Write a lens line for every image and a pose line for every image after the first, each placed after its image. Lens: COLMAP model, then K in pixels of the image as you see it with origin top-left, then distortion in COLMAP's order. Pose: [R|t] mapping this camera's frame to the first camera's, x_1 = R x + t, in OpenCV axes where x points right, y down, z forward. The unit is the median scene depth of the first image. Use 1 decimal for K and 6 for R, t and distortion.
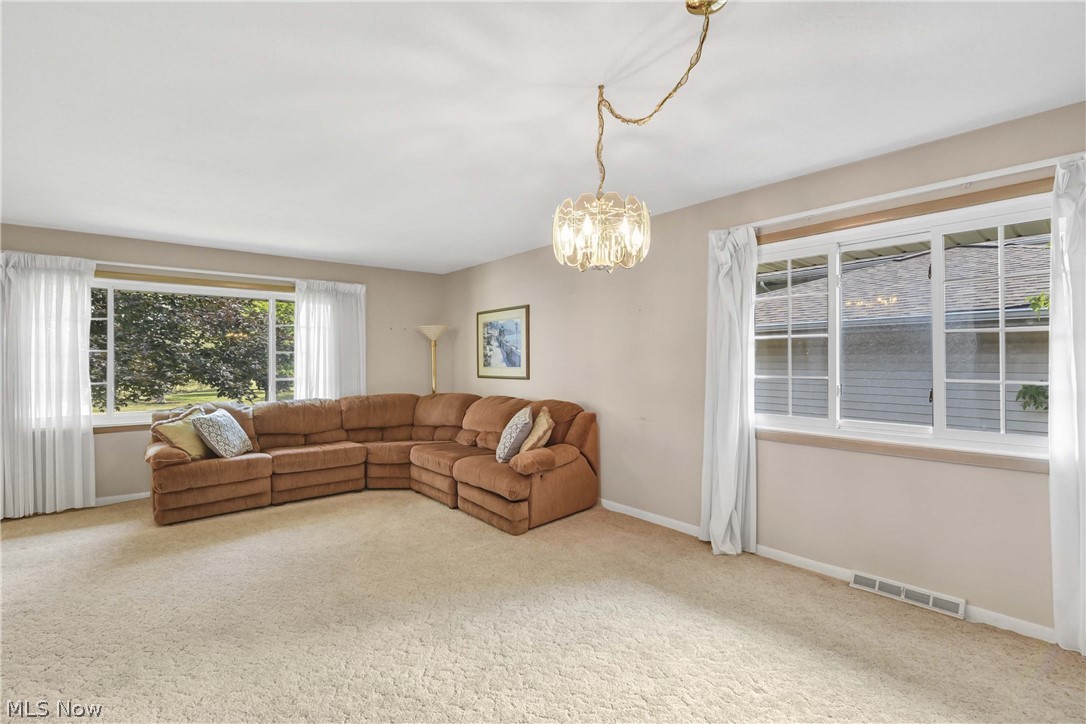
lens RADIAL K [[486.7, 0, 547.8], [0, 486.7, 362.5], [0, 0, 1]] dist [-0.013744, -0.001069]
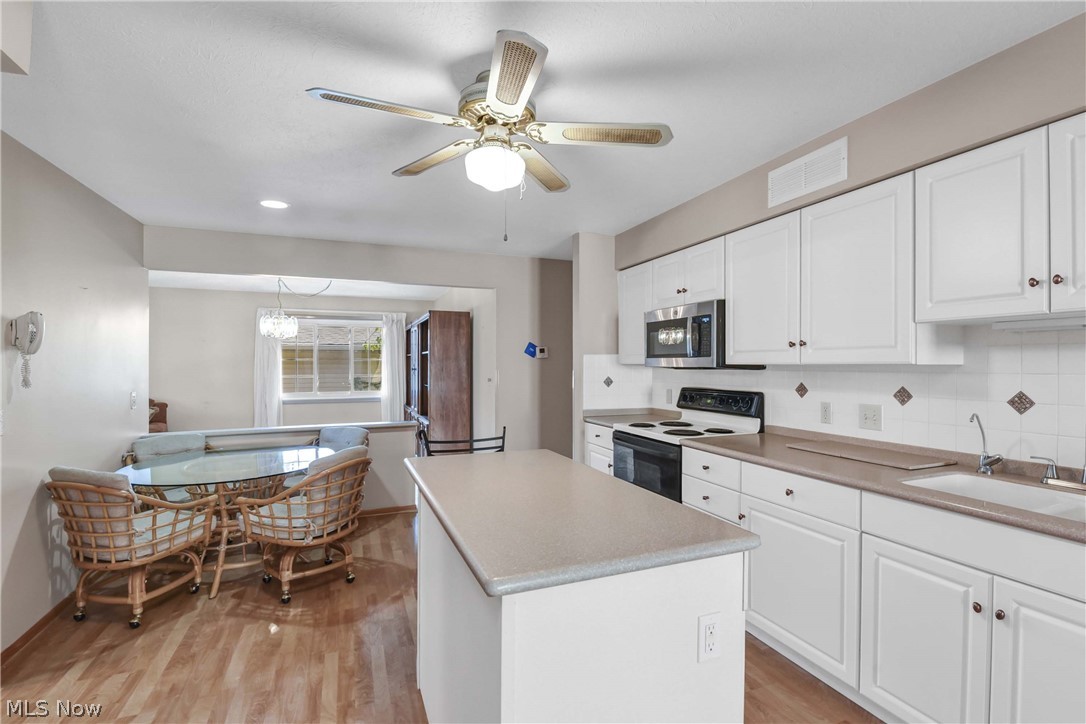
lens RADIAL K [[505.0, 0, 550.8], [0, 505.0, 365.8], [0, 0, 1]] dist [-0.010156, -0.000256]
pose [[0.318084, 0.000043, 0.948063, -1.010129], [0.002908, 0.999995, -0.001021, -0.009796], [-0.948058, 0.003082, 0.318082, -0.671636]]
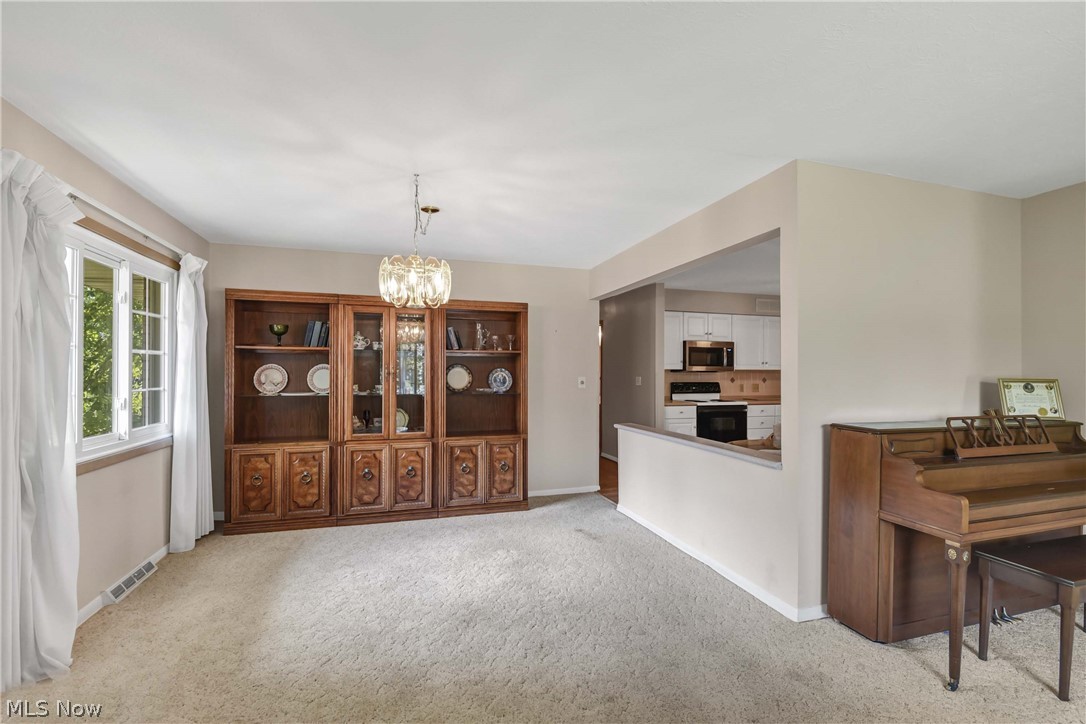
lens RADIAL K [[488.9, 0, 554.7], [0, 488.9, 370.9], [0, 0, 1]] dist [0.000110, -0.007496]
pose [[-0.922514, 0.002191, 0.385957, -0.360664], [0.000937, 0.999994, -0.003435, -0.003838], [-0.385962, -0.002807, -0.922510, 0.972527]]
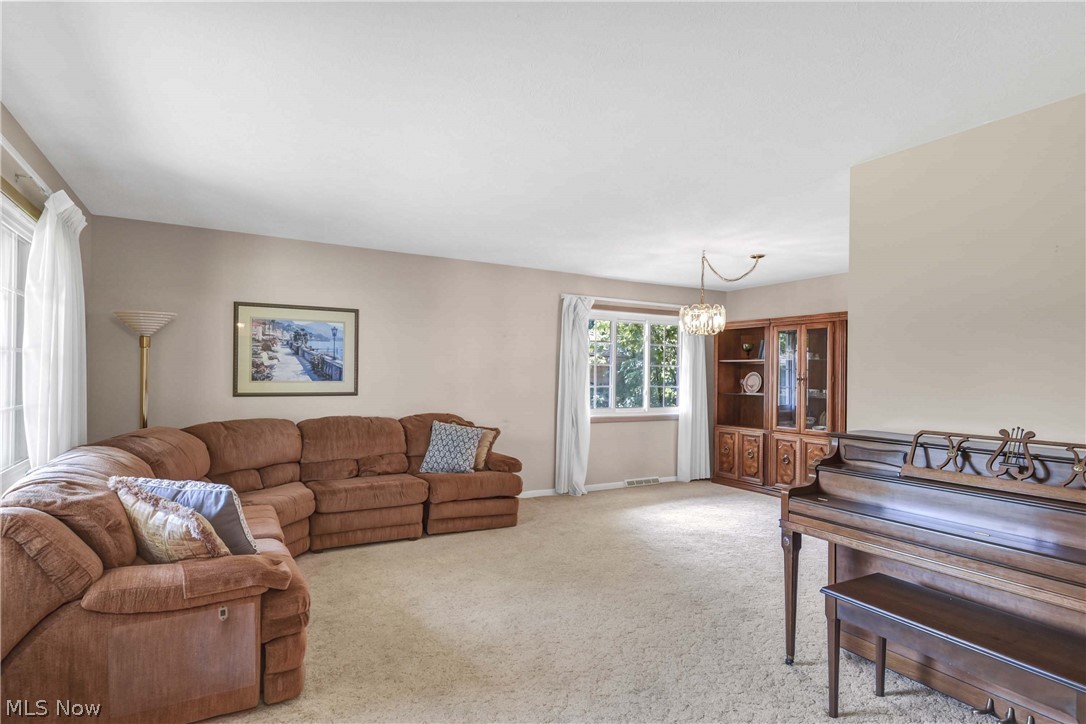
lens RADIAL K [[591.0, 0, 550.8], [0, 591.0, 374.3], [0, 0, 1]] dist [0.013912, -0.000606]
pose [[0.179903, 0.007196, 0.983658, -1.181455], [-0.009934, 0.999936, -0.005498, 0.000059], [-0.983634, -0.008783, 0.179962, 0.541363]]
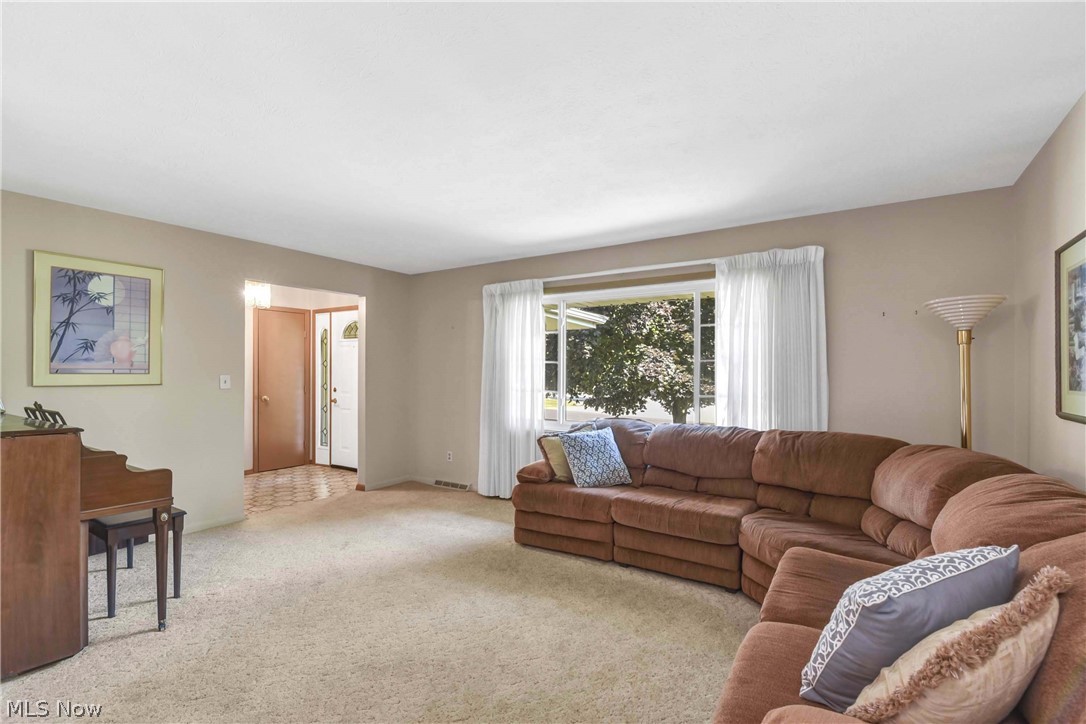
lens RADIAL K [[503.7, 0, 548.7], [0, 503.7, 370.0], [0, 0, 1]] dist [0.000549, -0.006822]
pose [[0.292856, 0.001631, -0.956155, 0.150237], [-0.007904, 0.999969, -0.000715, -0.004472], [0.956124, 0.007767, 0.292860, 0.661647]]
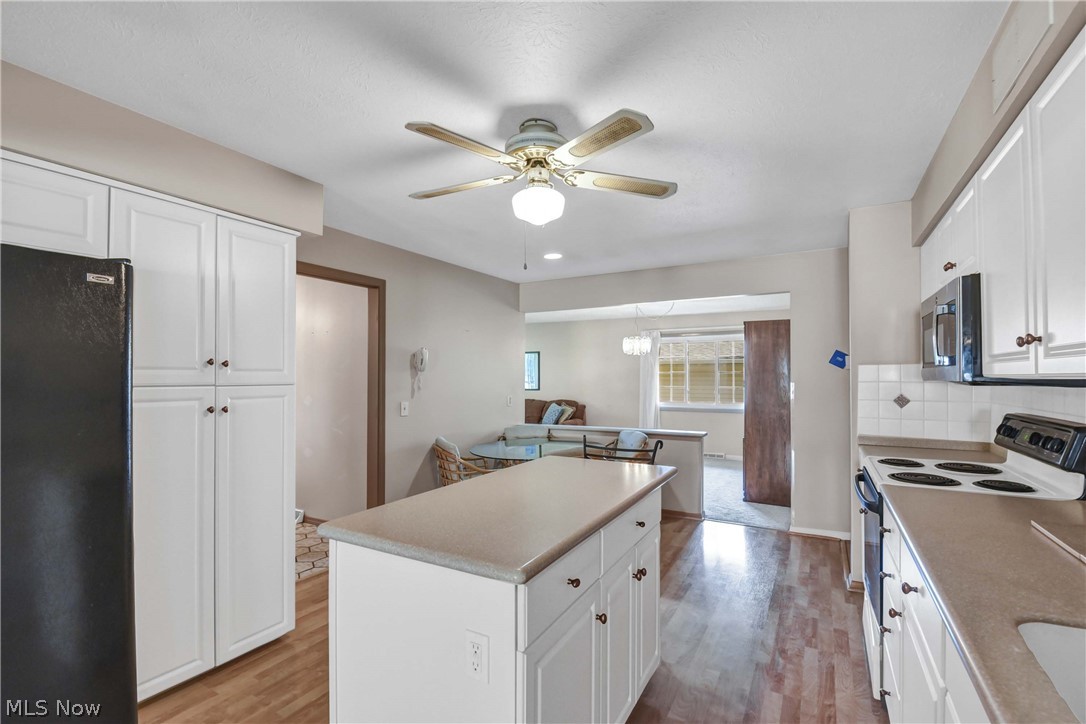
lens RADIAL K [[481.8, 0, 540.1], [0, 481.8, 373.5], [0, 0, 1]] dist [-0.002437, -0.000378]
pose [[0.944025, 0.003641, 0.329854, -0.769998], [0.000243, 0.999931, -0.011734, -0.010165], [-0.329874, 0.011158, 0.943959, -0.927226]]
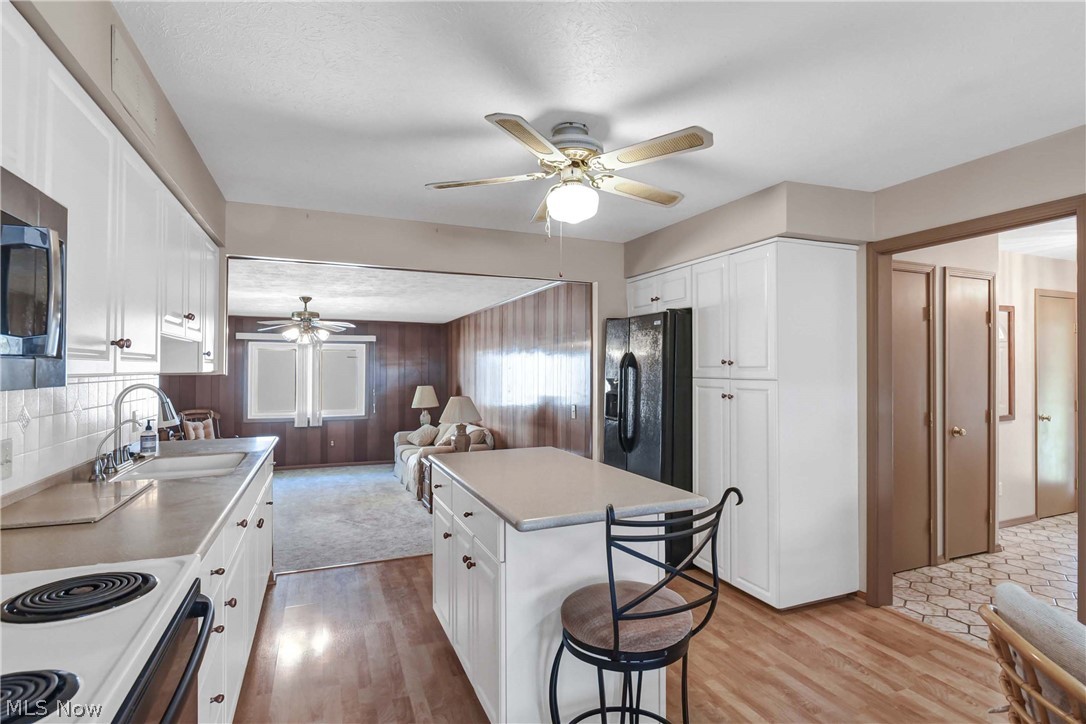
lens RADIAL K [[555.4, 0, 562.5], [0, 555.4, 362.7], [0, 0, 1]] dist [0.000681, -0.000442]
pose [[-0.295208, -0.008676, -0.955394, -0.087950], [-0.005346, 0.999958, -0.007429, -0.019697], [0.955418, 0.002915, -0.295242, -0.340358]]
